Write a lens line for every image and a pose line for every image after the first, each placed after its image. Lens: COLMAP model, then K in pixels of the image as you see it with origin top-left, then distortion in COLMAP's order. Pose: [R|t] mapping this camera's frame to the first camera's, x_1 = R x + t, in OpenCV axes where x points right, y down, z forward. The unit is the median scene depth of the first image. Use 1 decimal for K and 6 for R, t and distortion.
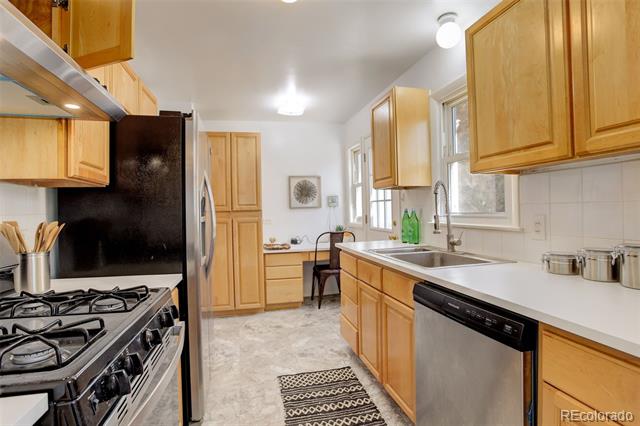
lens RADIAL K [[311.9, 0, 319.7], [0, 311.9, 207.9], [0, 0, 1]] dist [-0.043260, 0.025743]
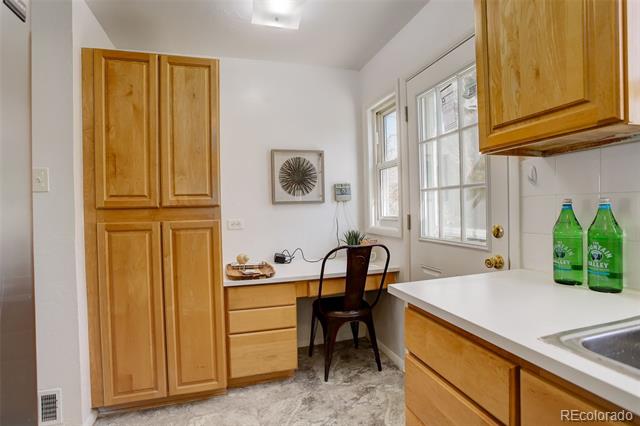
lens RADIAL K [[311.9, 0, 319.7], [0, 311.9, 207.9], [0, 0, 1]] dist [-0.043260, 0.025743]
pose [[0.997922, 0.001759, 0.064407, -0.049949], [-0.002075, 0.999986, 0.004848, 0.008081], [-0.064398, -0.004971, 0.997912, 0.444803]]
